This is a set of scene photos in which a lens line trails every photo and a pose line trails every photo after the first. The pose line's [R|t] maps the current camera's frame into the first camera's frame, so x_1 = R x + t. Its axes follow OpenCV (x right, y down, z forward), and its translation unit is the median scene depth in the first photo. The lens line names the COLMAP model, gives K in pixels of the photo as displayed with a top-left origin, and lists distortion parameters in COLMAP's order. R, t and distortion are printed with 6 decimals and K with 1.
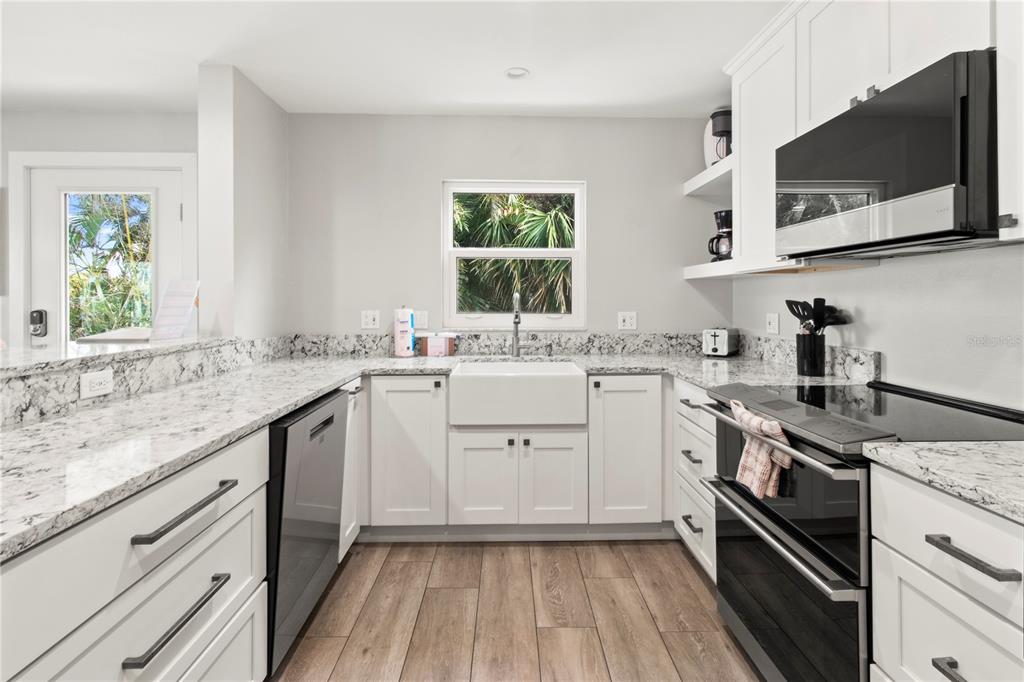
lens RADIAL K [[490.9, 0, 515.9], [0, 490.9, 301.7], [0, 0, 1]] dist [0.002088, 0.000518]
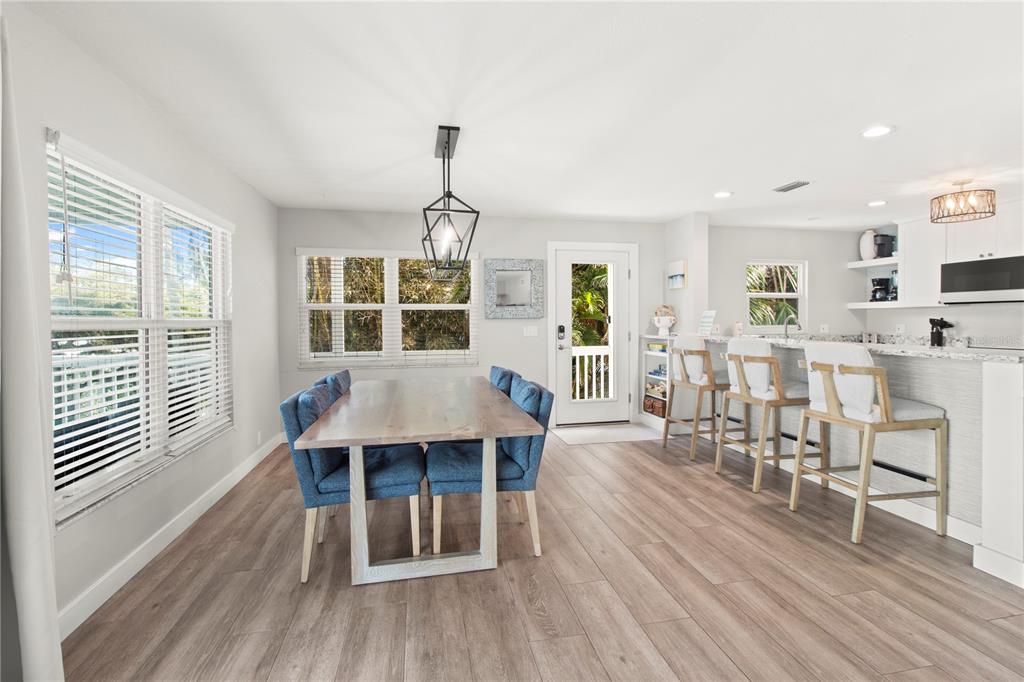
lens RADIAL K [[475.8, 0, 524.0], [0, 475.8, 328.5], [0, 0, 1]] dist [0.002028, 0.000268]
pose [[0.981470, -0.007862, 0.191453, -1.796034], [0.004742, 0.999848, 0.016749, -0.003058], [-0.191555, -0.015531, 0.981359, -0.938468]]
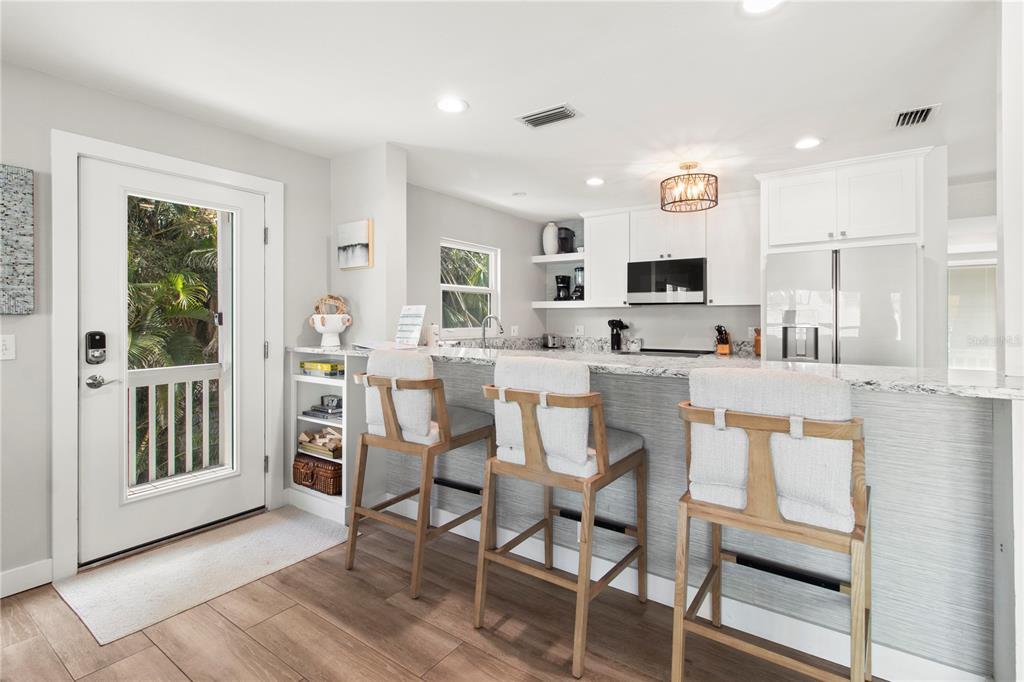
lens RADIAL K [[481.4, 0, 518.8], [0, 481.4, 319.5], [0, 0, 1]] dist [0.004138, 0.000165]
pose [[0.595018, -0.000459, 0.803712, -1.473747], [-0.000360, 1.000000, 0.000837, -0.005635], [-0.803712, -0.000787, 0.595018, -0.057906]]
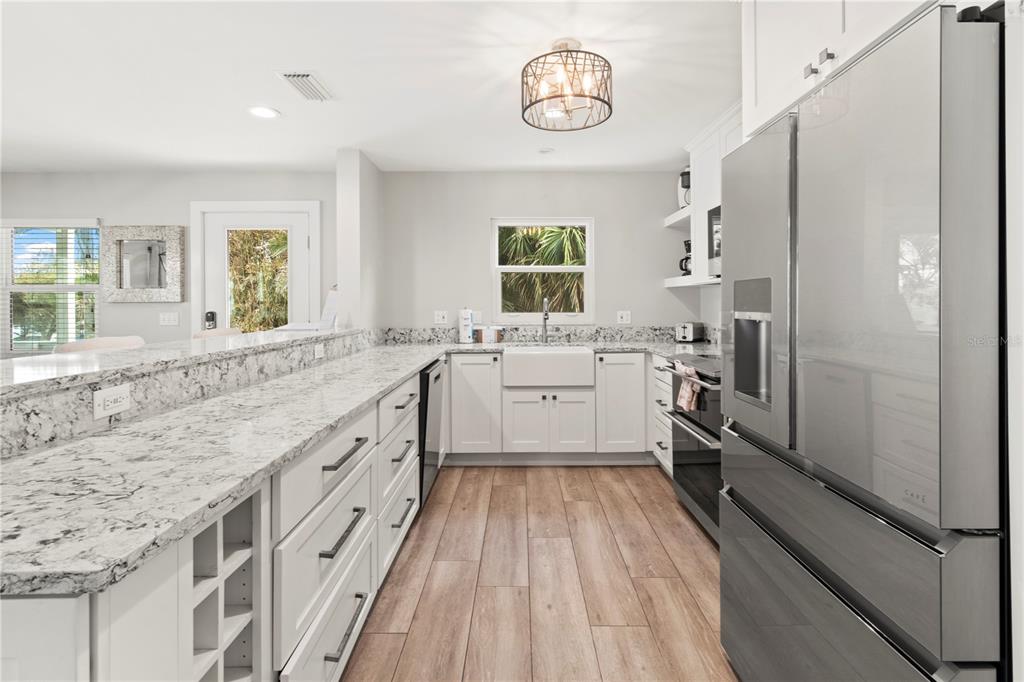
lens RADIAL K [[488.8, 0, 519.0], [0, 488.8, 300.1], [0, 0, 1]] dist [0.004172, 0.000571]
pose [[0.999780, -0.004744, -0.020428, -0.054444], [0.004588, 0.999960, -0.007702, -0.001591], [0.020464, 0.007607, 0.999762, -0.500816]]
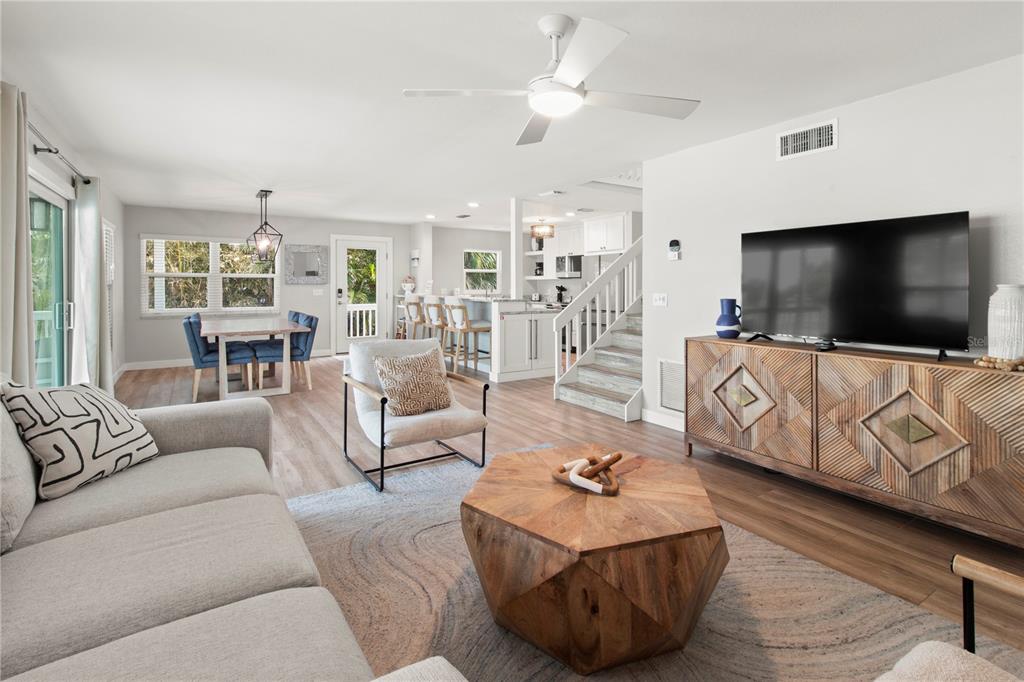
lens RADIAL K [[491.6, 0, 519.0], [0, 491.6, 286.3], [0, 0, 1]] dist [0.003020, 0.000243]
pose [[0.850103, 0.001240, 0.526614, -1.968616], [-0.002825, 0.999994, 0.002206, -0.008048], [-0.526608, -0.003363, 0.850102, -2.490505]]
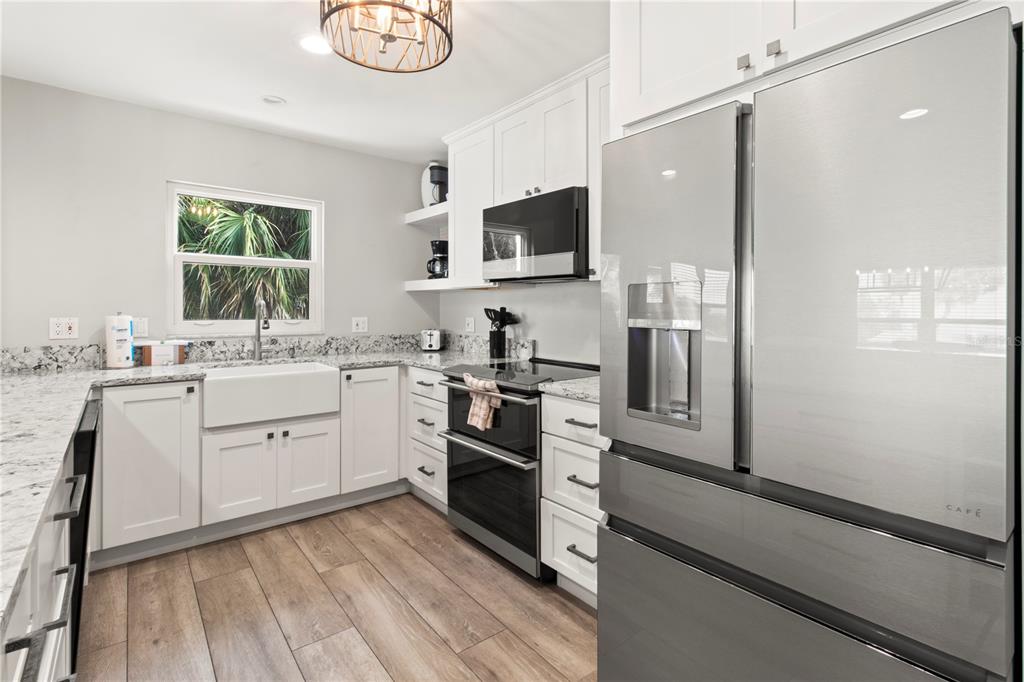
lens RADIAL K [[488.6, 0, 522.6], [0, 488.6, 307.5], [0, 0, 1]] dist [-0.000129, 0.000249]
pose [[0.789942, 0.005715, 0.613155, -0.234880], [-0.004523, 0.999984, -0.003494, -0.000743], [-0.613165, -0.000014, 0.789955, -0.213098]]
